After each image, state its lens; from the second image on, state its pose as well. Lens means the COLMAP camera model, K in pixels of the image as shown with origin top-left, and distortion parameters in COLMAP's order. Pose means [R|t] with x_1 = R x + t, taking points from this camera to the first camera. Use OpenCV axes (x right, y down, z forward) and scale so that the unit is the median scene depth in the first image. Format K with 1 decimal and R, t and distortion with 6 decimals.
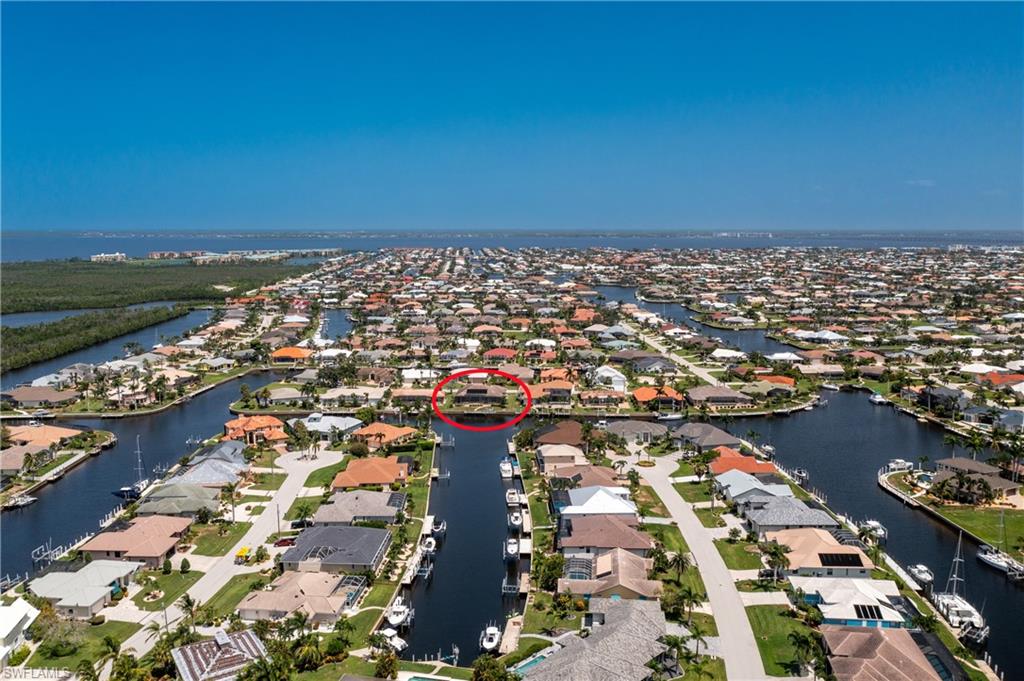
lens RADIAL K [[794.7, 0, 512.7], [0, 794.7, 339.8], [0, 0, 1]] dist [-0.017003, 0.004677]
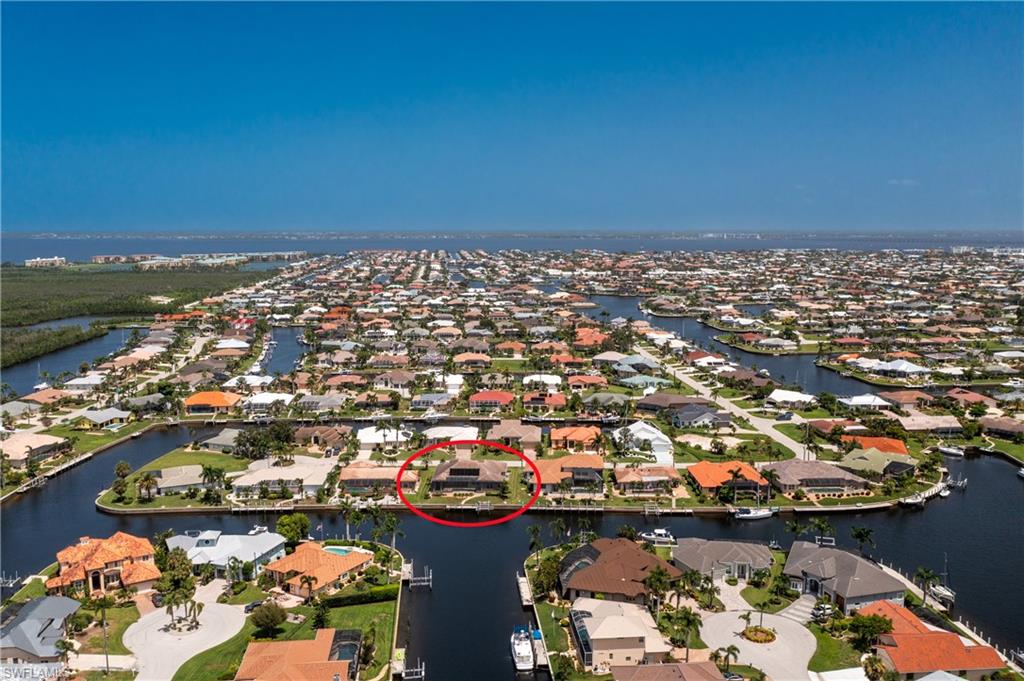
lens RADIAL K [[794.7, 0, 509.5], [0, 794.7, 341.4], [0, 0, 1]] dist [-0.017003, 0.004677]
pose [[0.999622, -0.004214, 0.027183, -0.018300], [0.004170, 0.999990, 0.001679, -0.036122], [-0.027189, -0.001565, 0.999629, 0.237597]]
